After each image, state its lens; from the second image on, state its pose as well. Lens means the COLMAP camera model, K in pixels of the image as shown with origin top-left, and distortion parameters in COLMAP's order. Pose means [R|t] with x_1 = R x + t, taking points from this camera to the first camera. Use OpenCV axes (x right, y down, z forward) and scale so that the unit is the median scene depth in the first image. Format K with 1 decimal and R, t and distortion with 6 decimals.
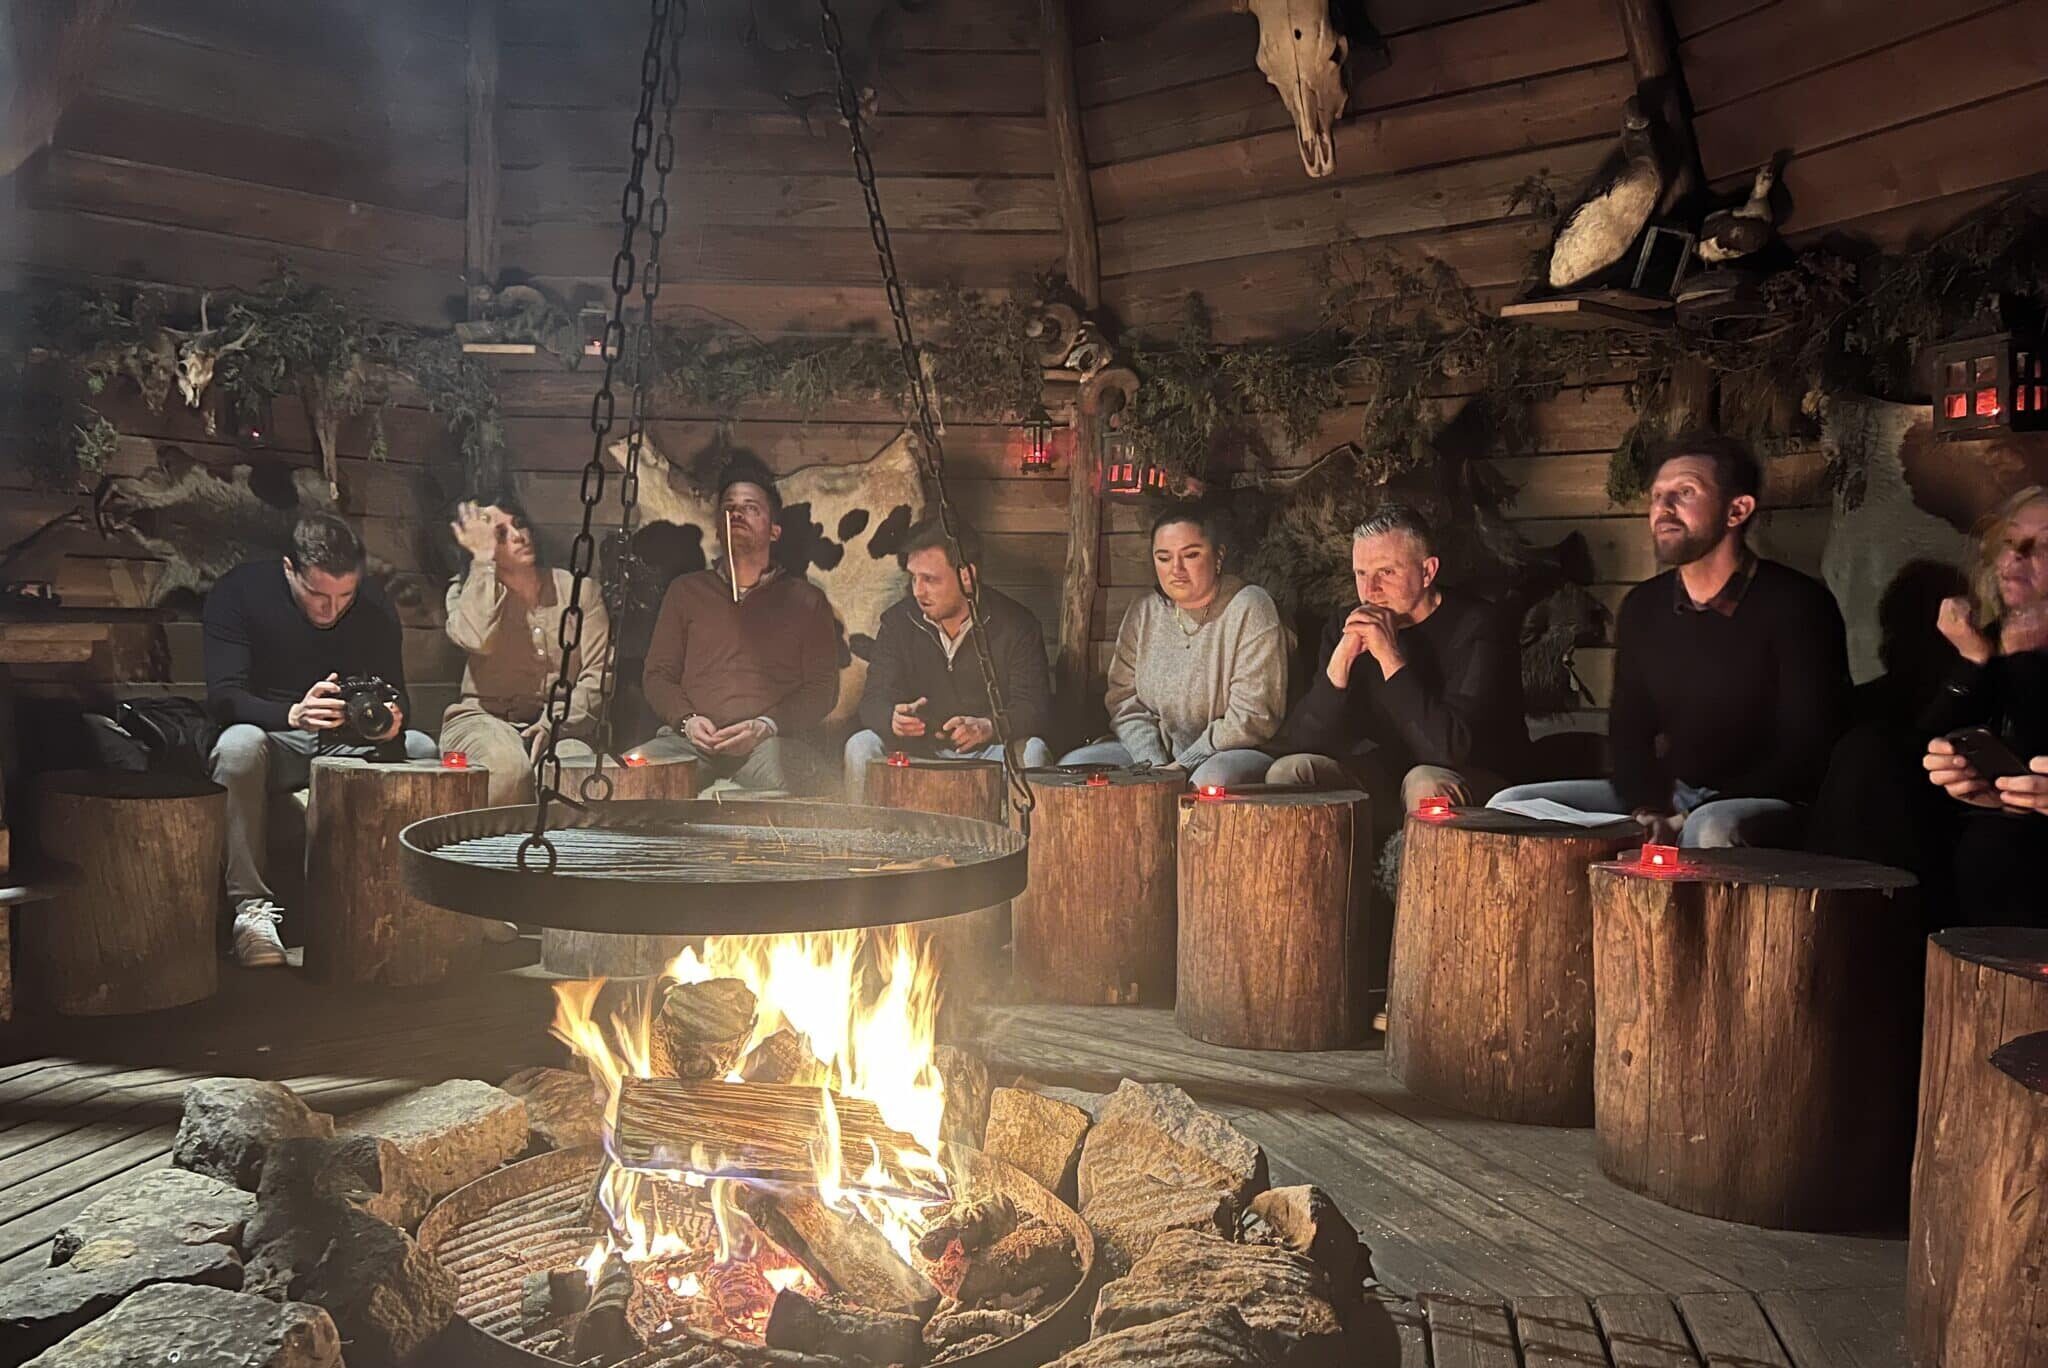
lens RADIAL K [[1543.7, 0, 1017.3], [0, 1543.7, 781.3], [0, 0, 1]] dist [0.062538, -0.059543]
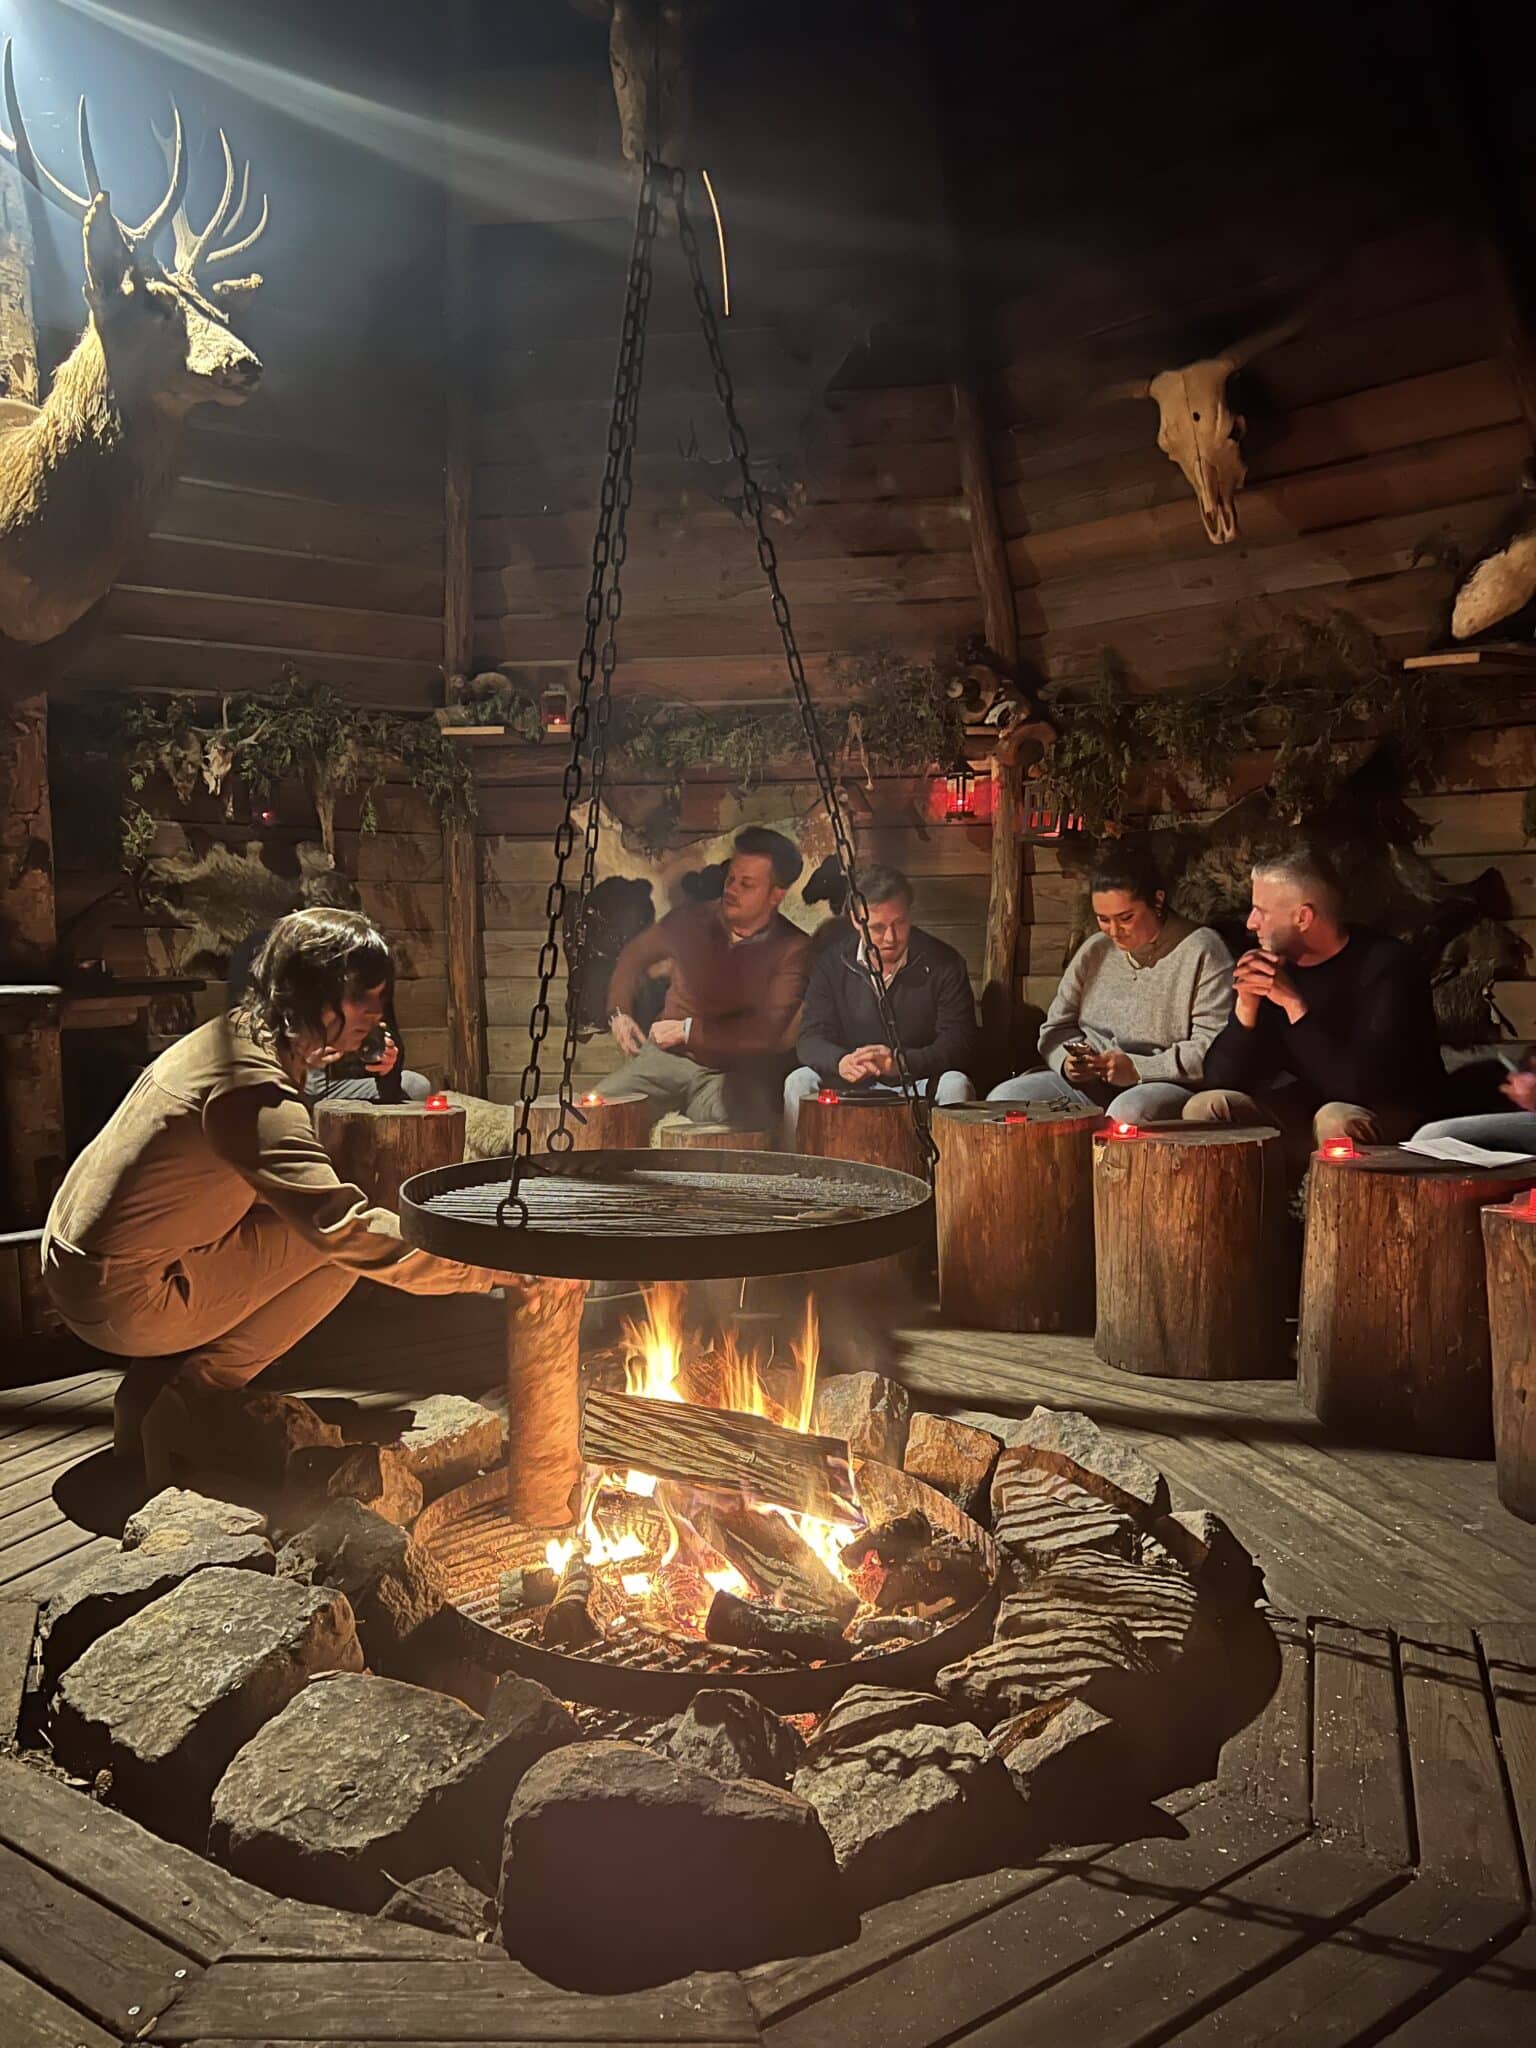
lens RADIAL K [[1542.9, 0, 764.9], [0, 1542.9, 1033.9], [0, 0, 1]] dist [0.056105, -0.048312]
pose [[0.991334, -0.014915, -0.130514, 0.024558], [0.010377, 0.999320, -0.035380, -0.027436], [0.130953, 0.033719, 0.990815, -0.093699]]
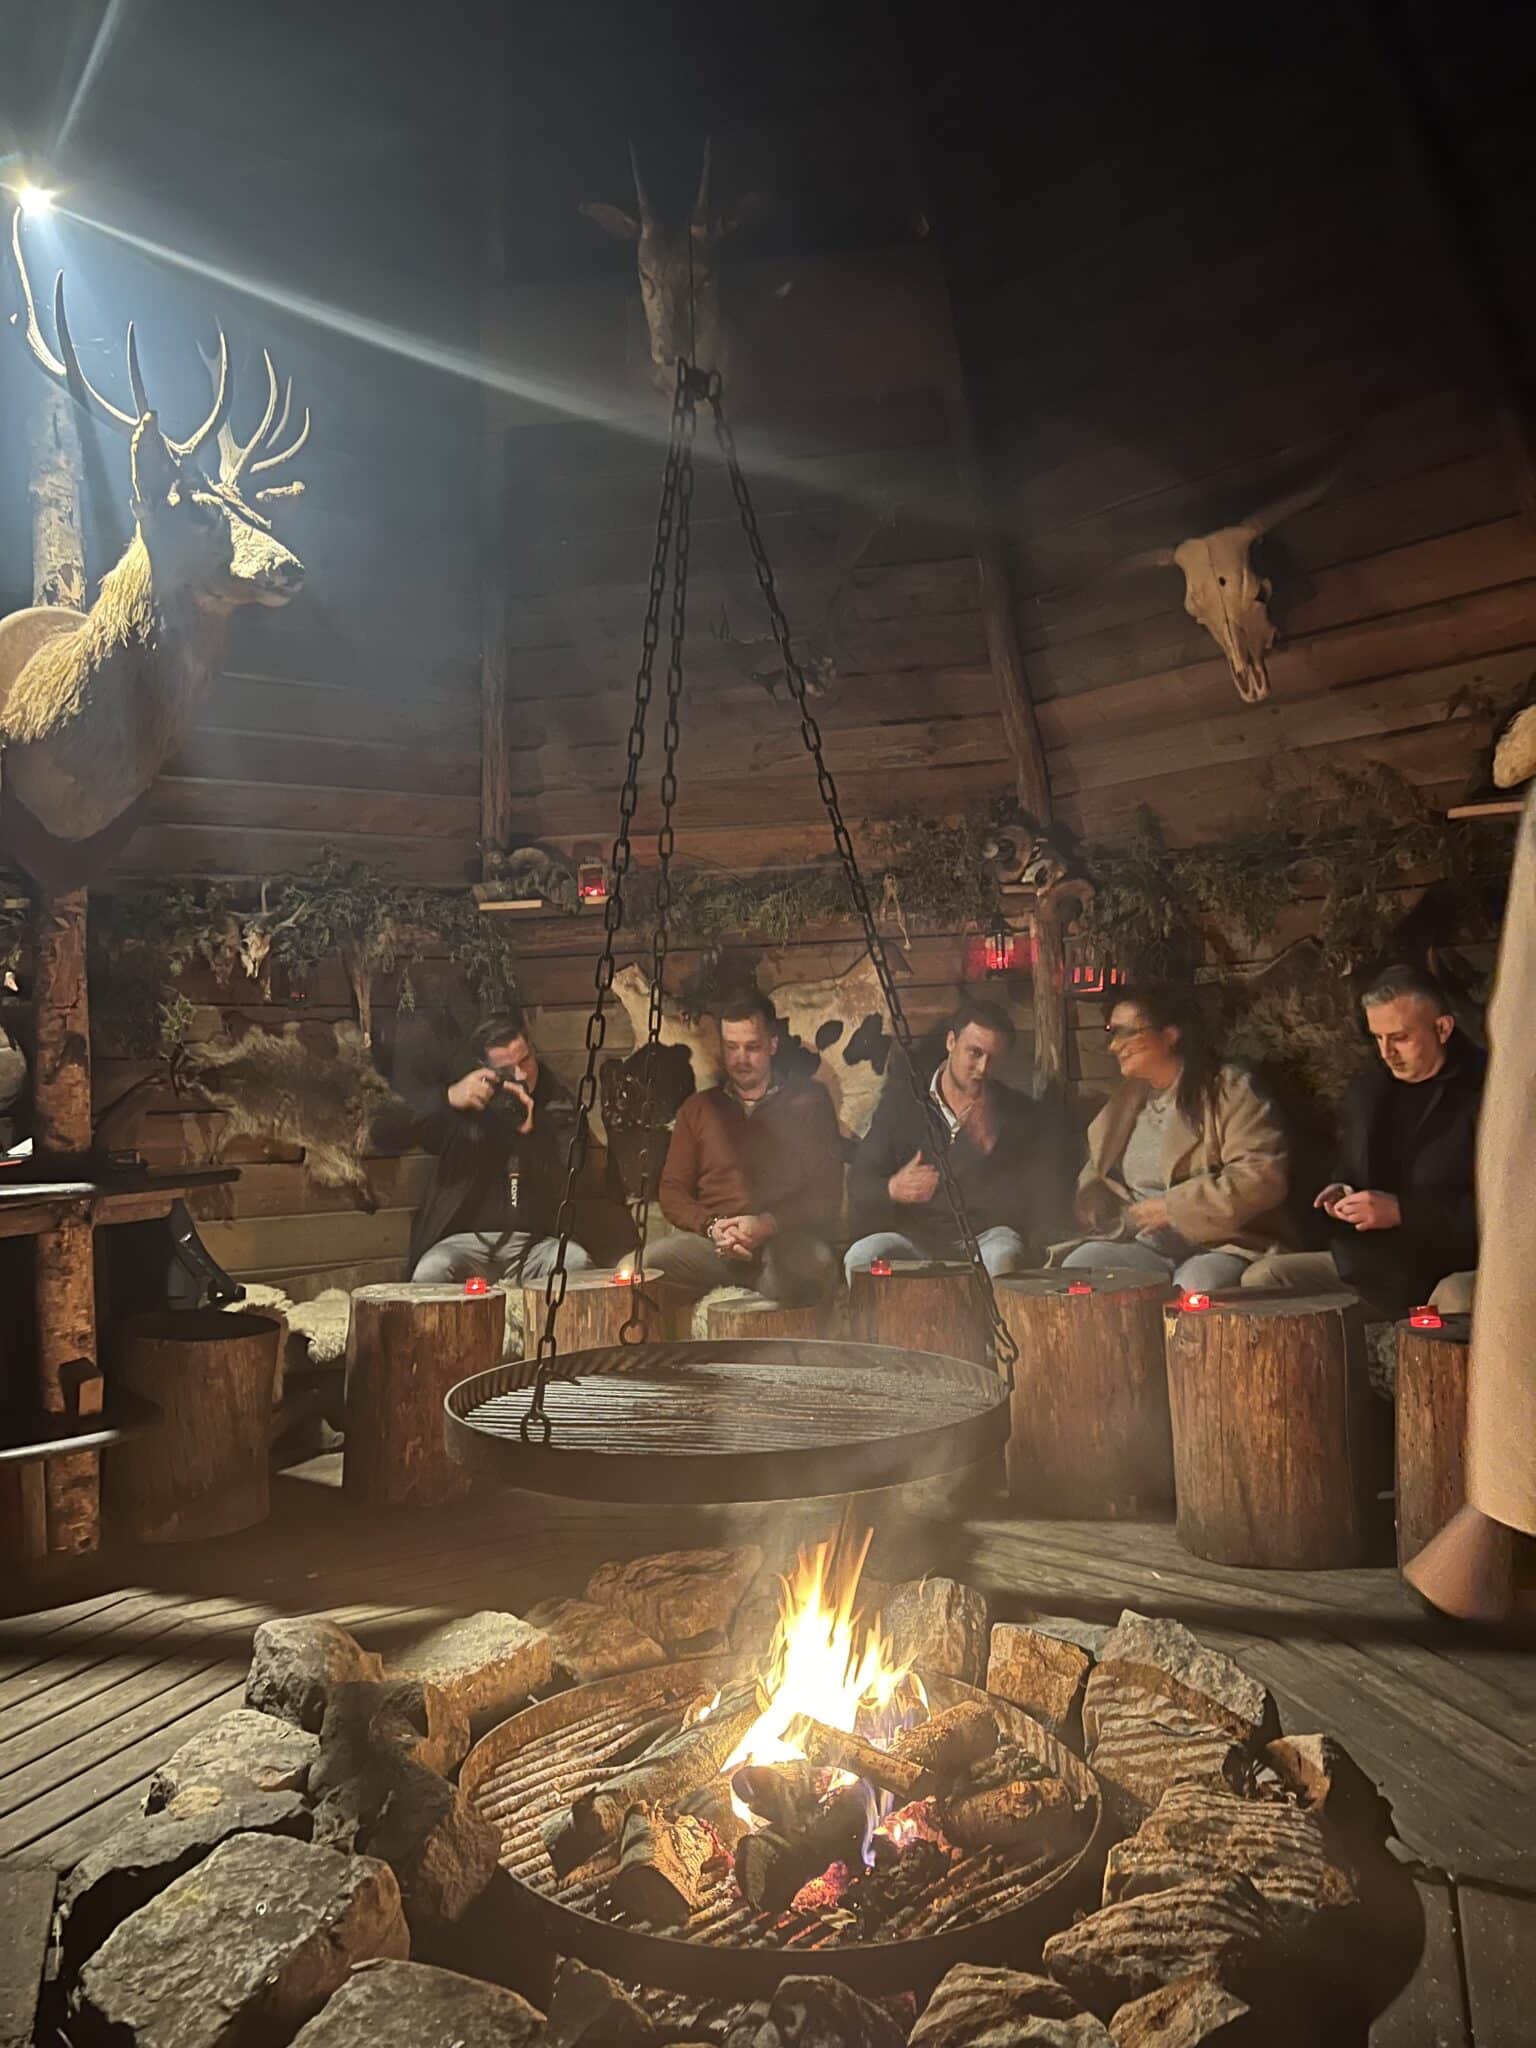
lens RADIAL K [[1542.2, 0, 771.8], [0, 1542.2, 1013.9], [0, 0, 1]] dist [0.067533, -0.069502]
pose [[0.988173, -0.059228, -0.141442, 0.008625], [0.038761, 0.988919, -0.143306, -0.049634], [0.148363, 0.136129, 0.979519, -0.069126]]
